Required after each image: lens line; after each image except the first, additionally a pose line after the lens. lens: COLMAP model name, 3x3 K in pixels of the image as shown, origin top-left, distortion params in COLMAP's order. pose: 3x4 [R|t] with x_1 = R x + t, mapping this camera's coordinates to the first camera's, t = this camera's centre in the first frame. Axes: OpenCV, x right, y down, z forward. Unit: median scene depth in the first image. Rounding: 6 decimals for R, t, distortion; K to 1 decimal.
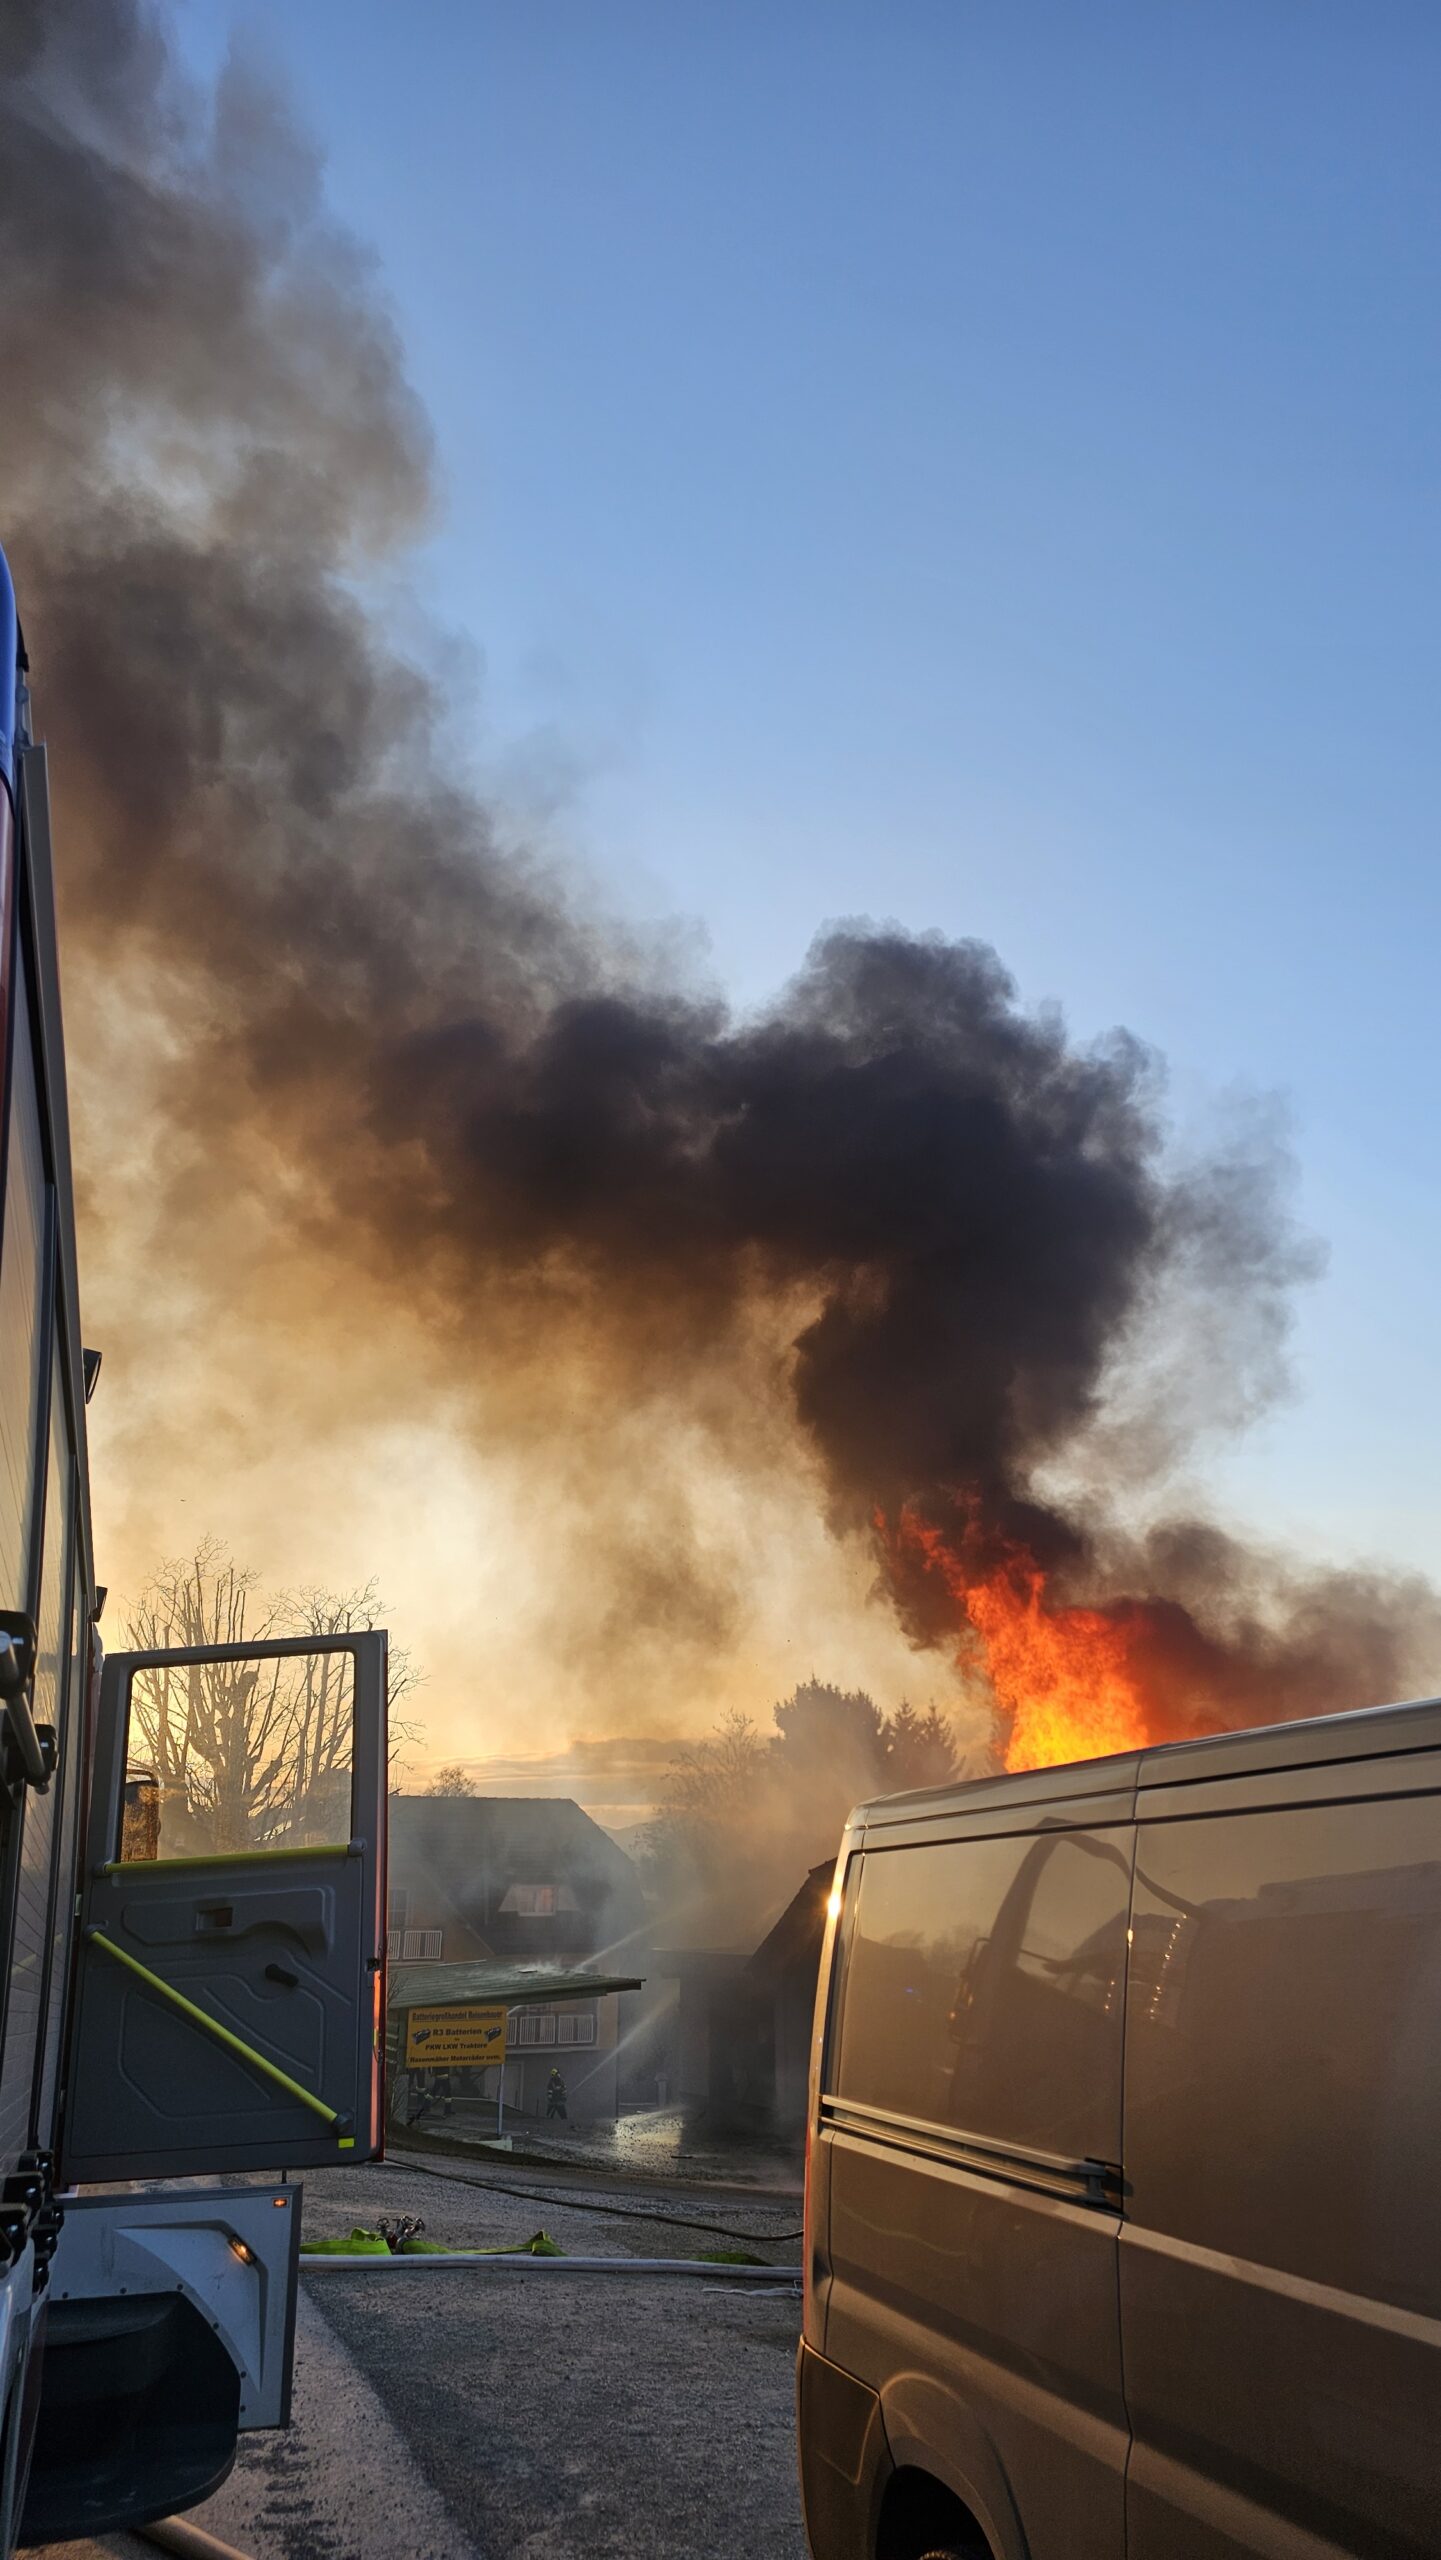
lens RADIAL K [[1702.0, 0, 716.3], [0, 1702.0, 1269.1], [0, 0, 1]] dist [0.054947, -0.035838]
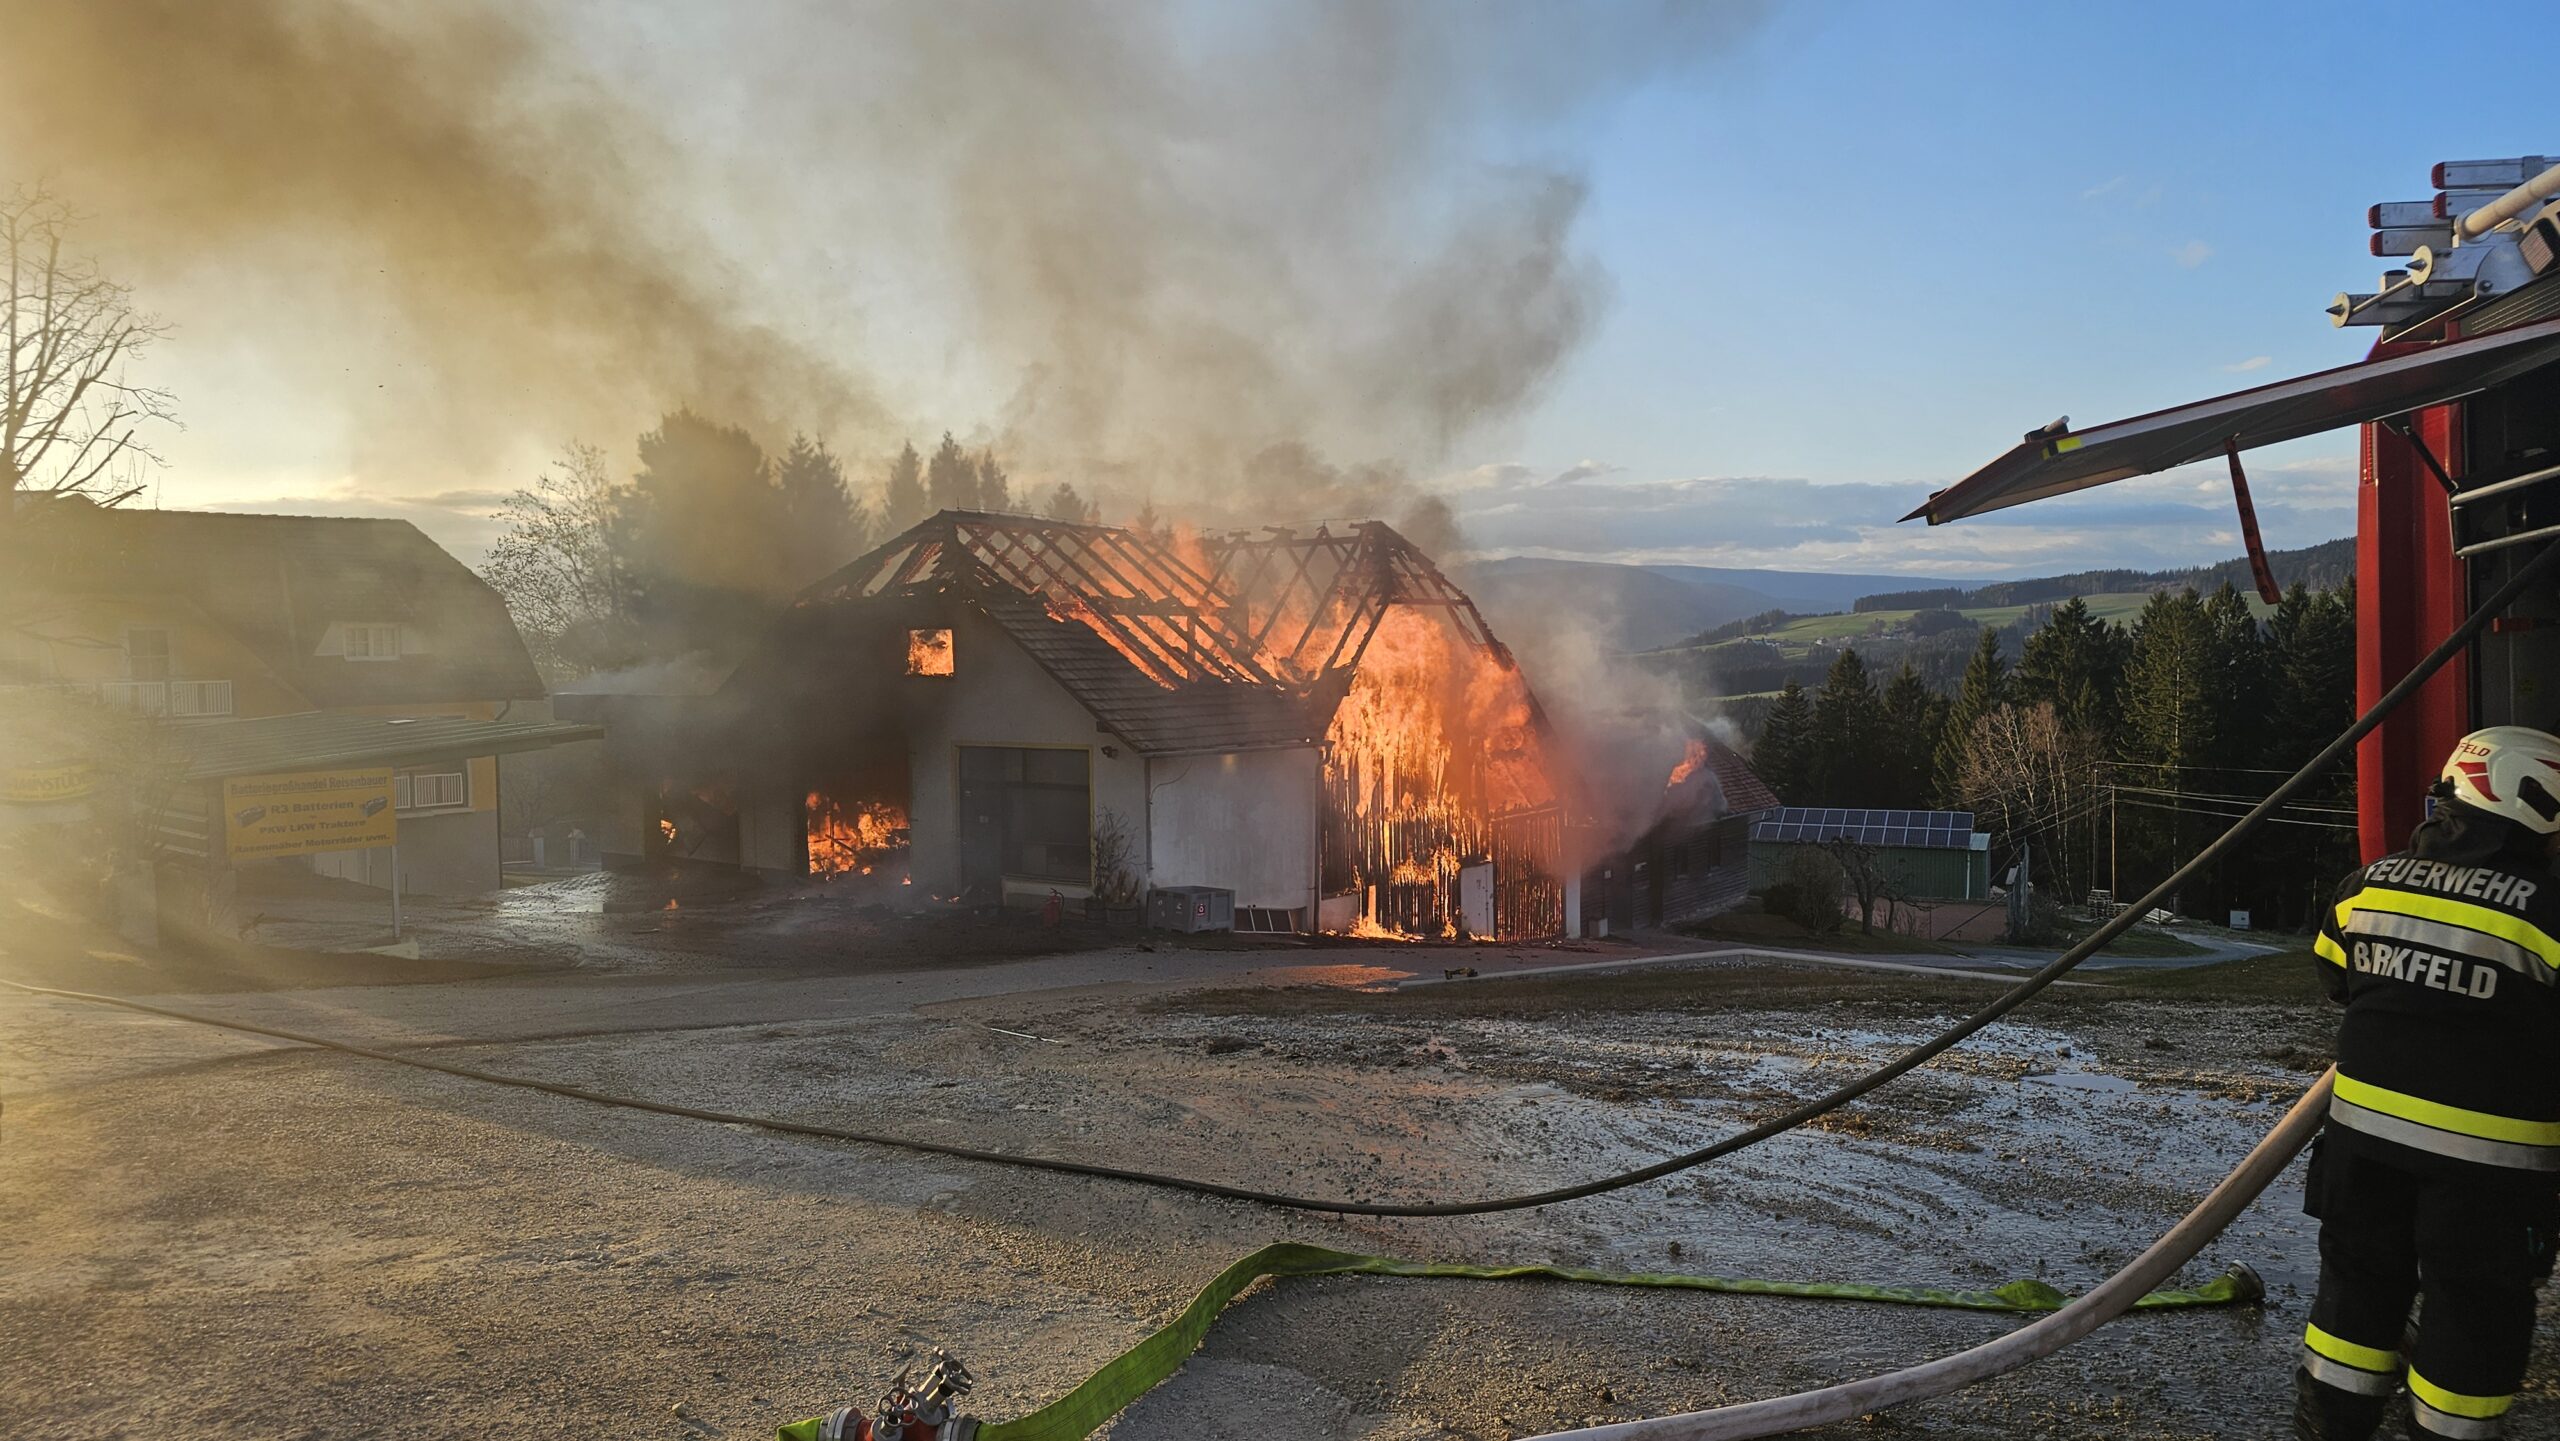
lens RADIAL K [[1702.0, 0, 1295.9], [0, 1702.0, 716.2], [0, 0, 1]] dist [0.054947, -0.035838]
pose [[0.911719, -0.033447, 0.409452, -0.052398], [-0.125190, 0.926655, 0.354454, 0.087987], [-0.391276, -0.374421, 0.840662, 0.210134]]
